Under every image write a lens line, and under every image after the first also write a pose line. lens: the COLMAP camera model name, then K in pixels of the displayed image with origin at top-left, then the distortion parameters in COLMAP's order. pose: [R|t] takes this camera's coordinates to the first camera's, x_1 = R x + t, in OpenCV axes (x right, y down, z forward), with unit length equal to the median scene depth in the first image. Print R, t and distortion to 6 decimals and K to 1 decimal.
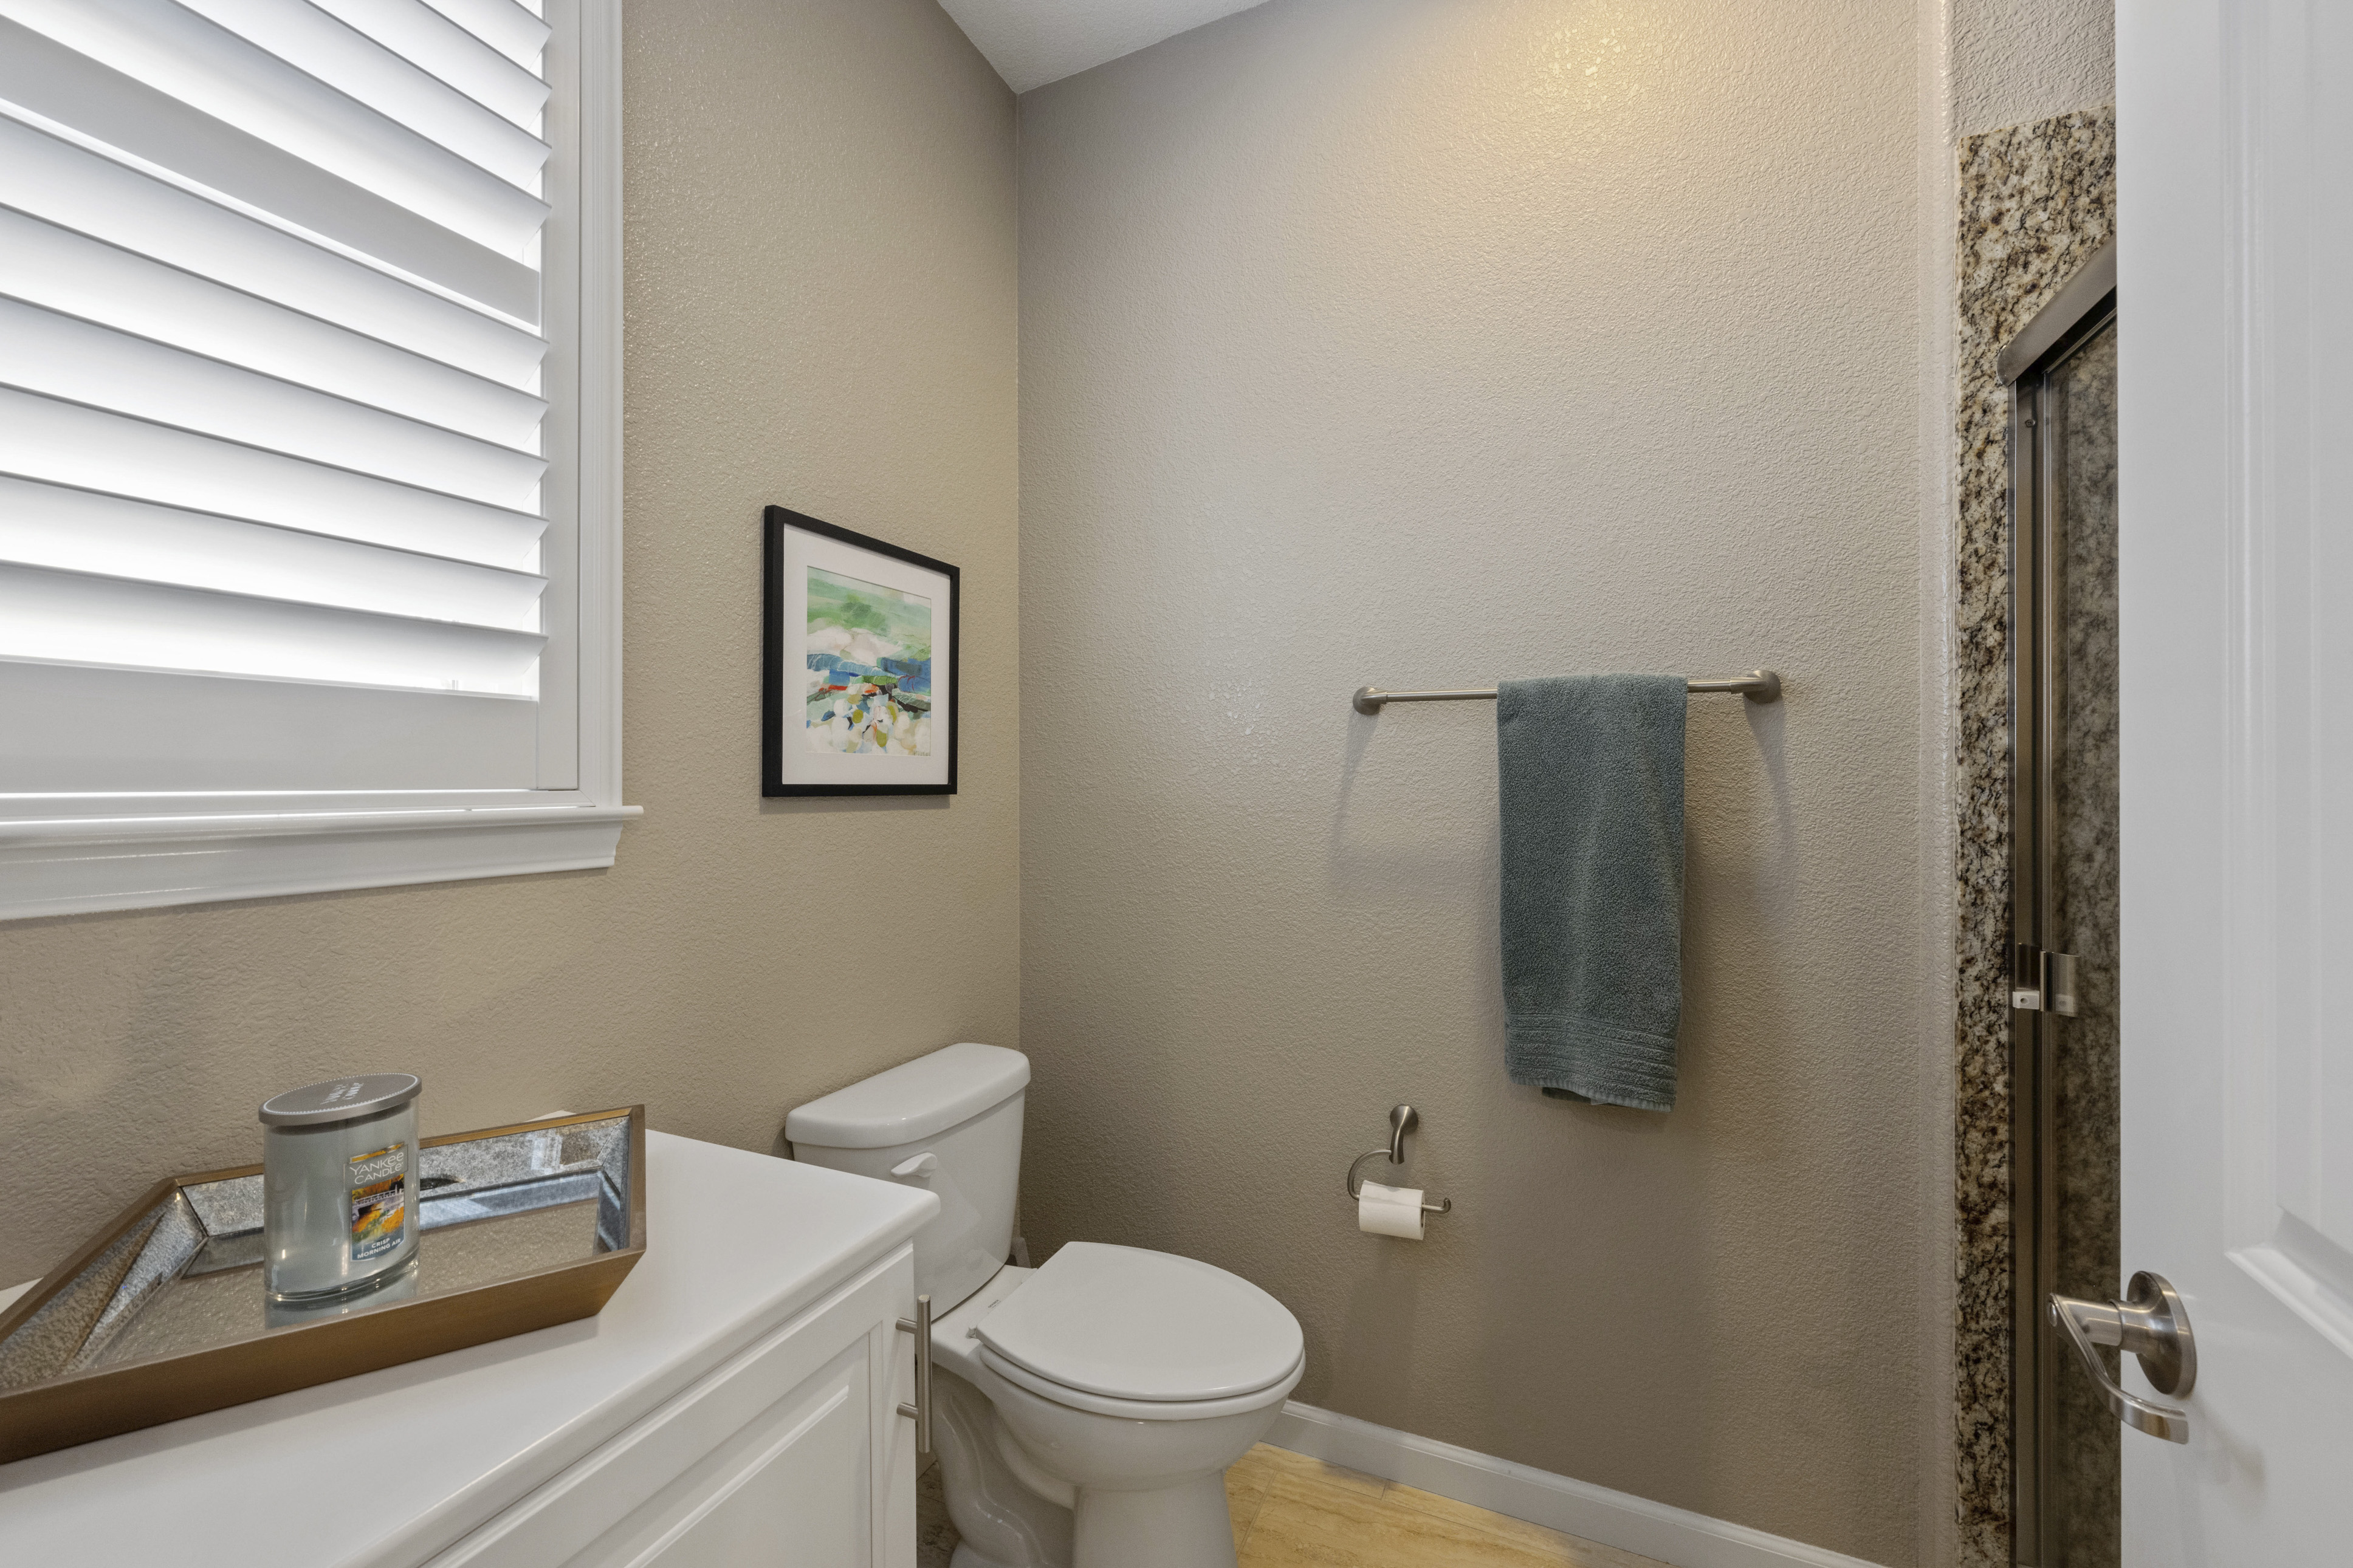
lens RADIAL K [[930.9, 0, 1190.3], [0, 930.9, 779.0], [0, 0, 1]] dist [-0.004414, 0.001416]
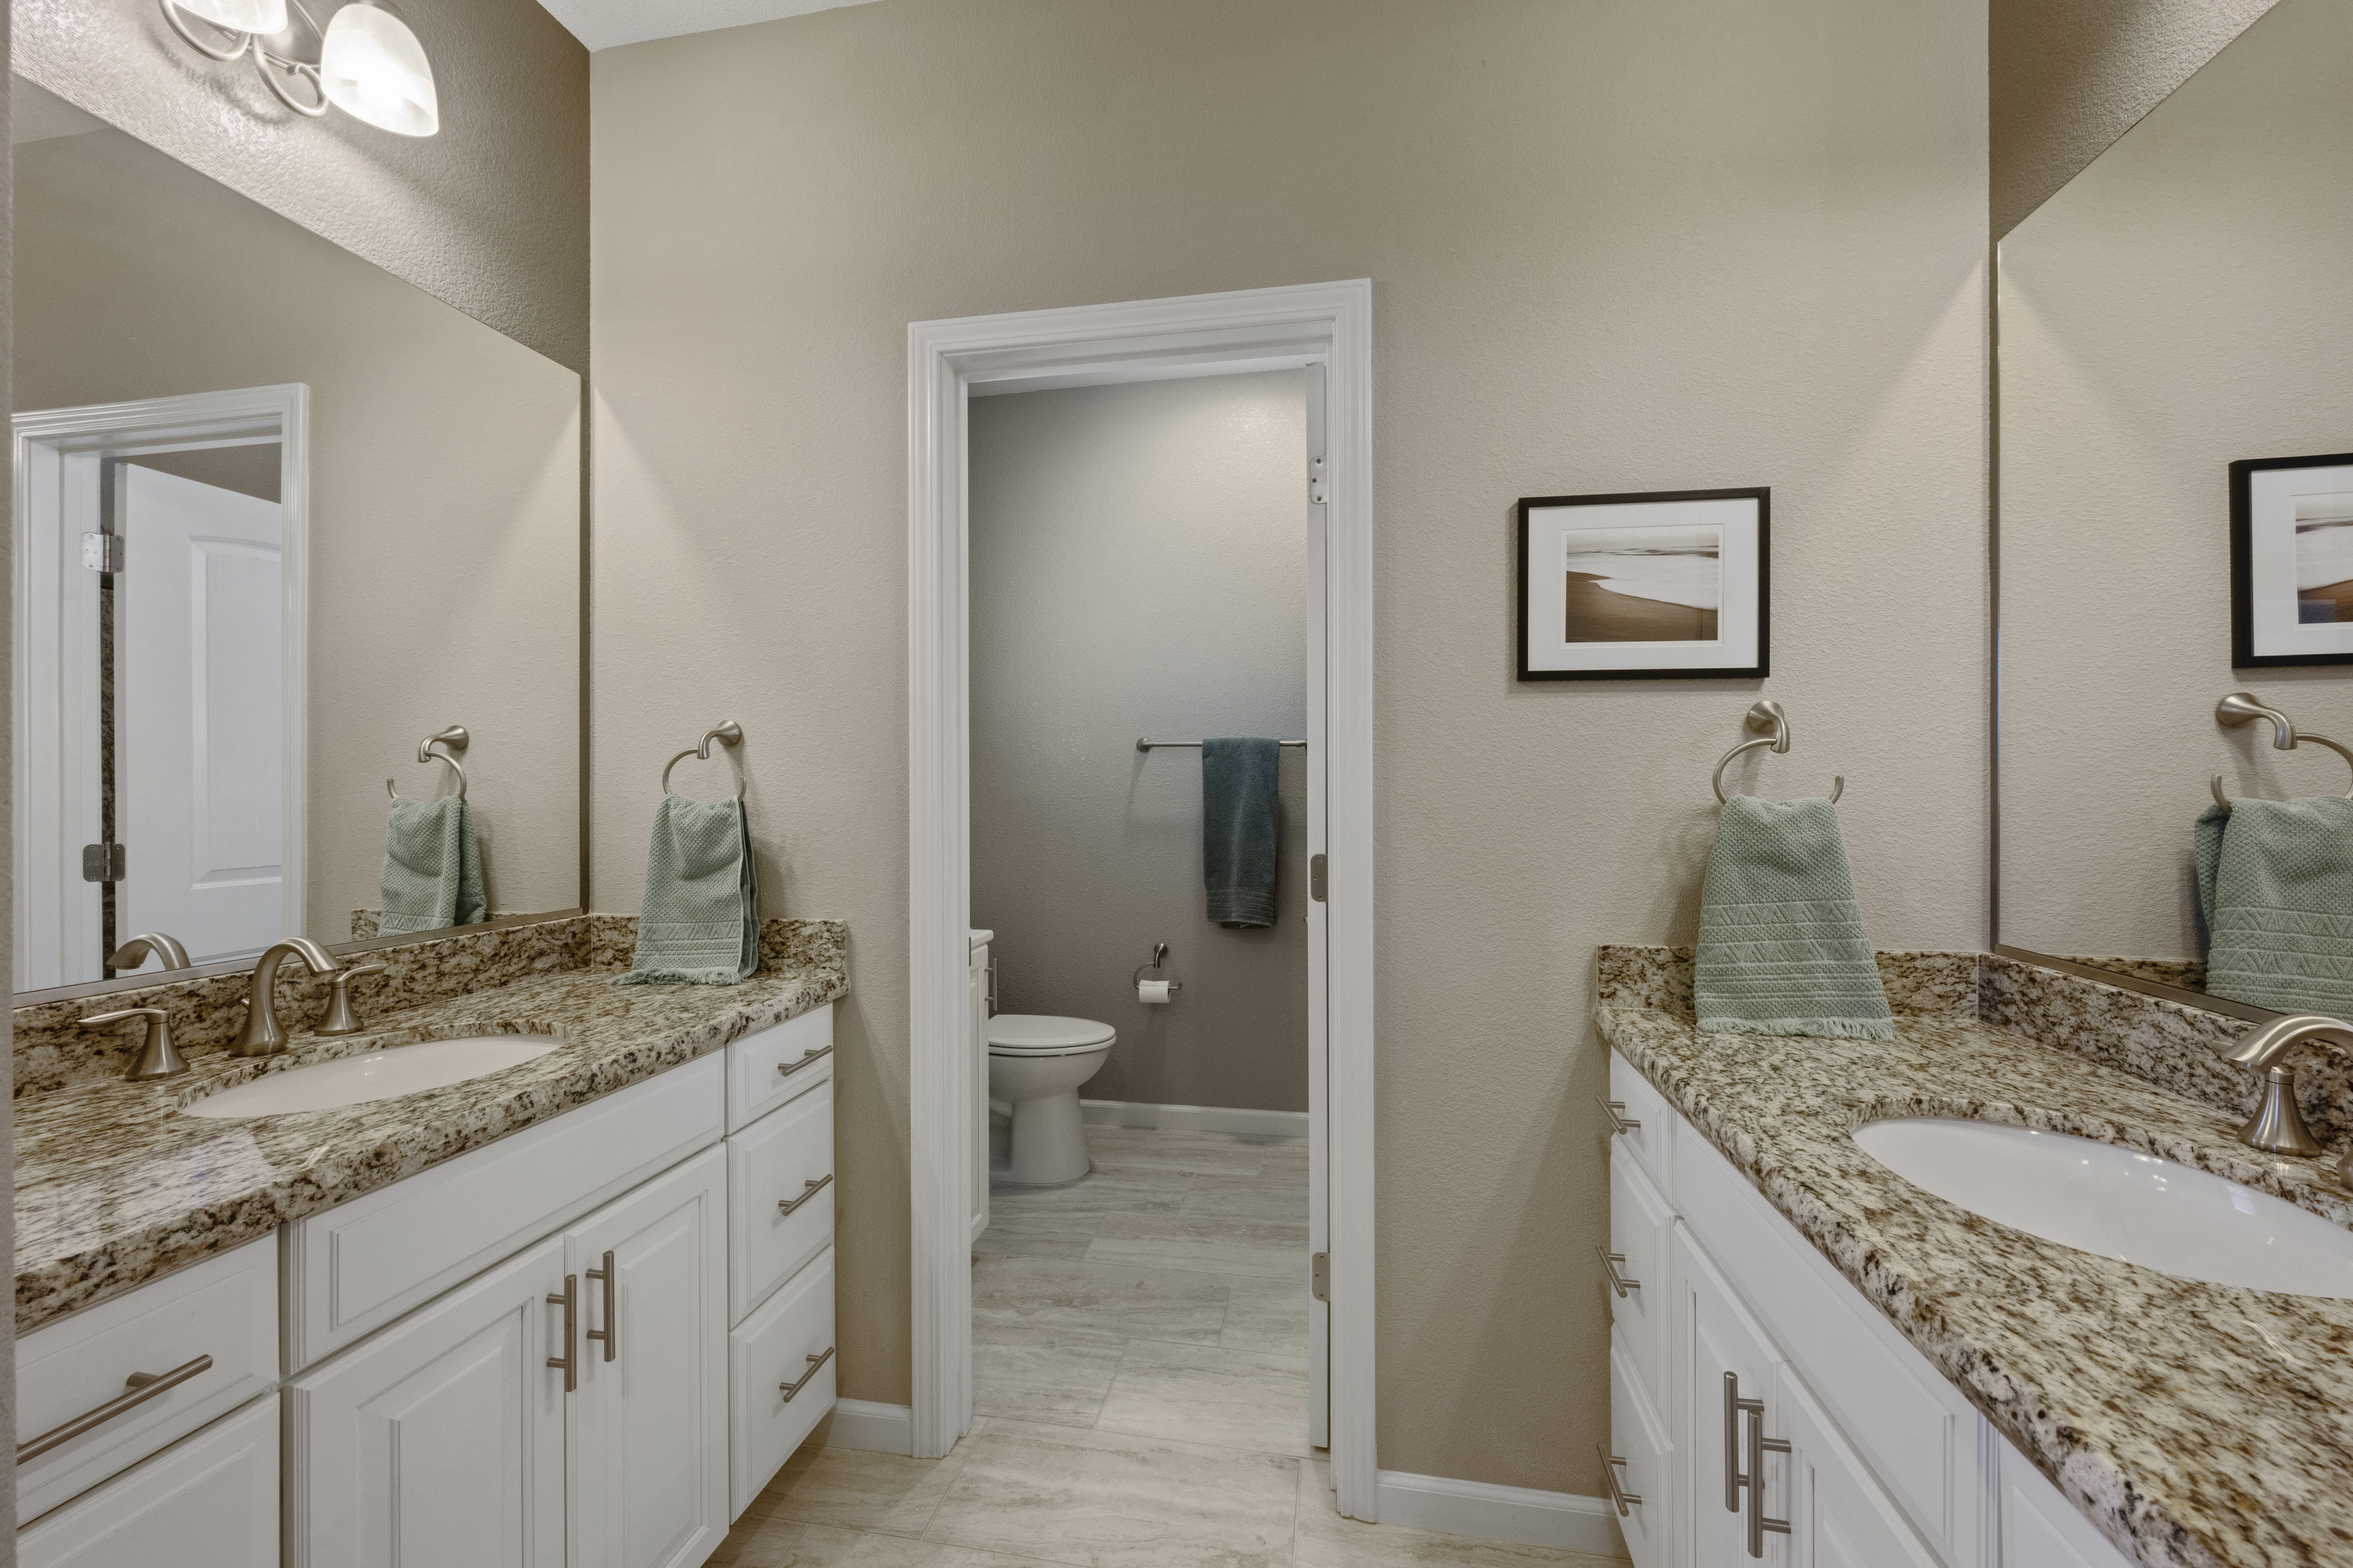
lens RADIAL K [[930.9, 0, 1182.3], [0, 930.9, 786.0], [0, 0, 1]] dist [-0.004414, 0.001416]
pose [[0.973226, 0.001952, 0.229840, -0.210589], [-0.001596, 0.999997, -0.001734, 0.009067], [-0.229843, 0.001321, 0.973227, -1.083006]]
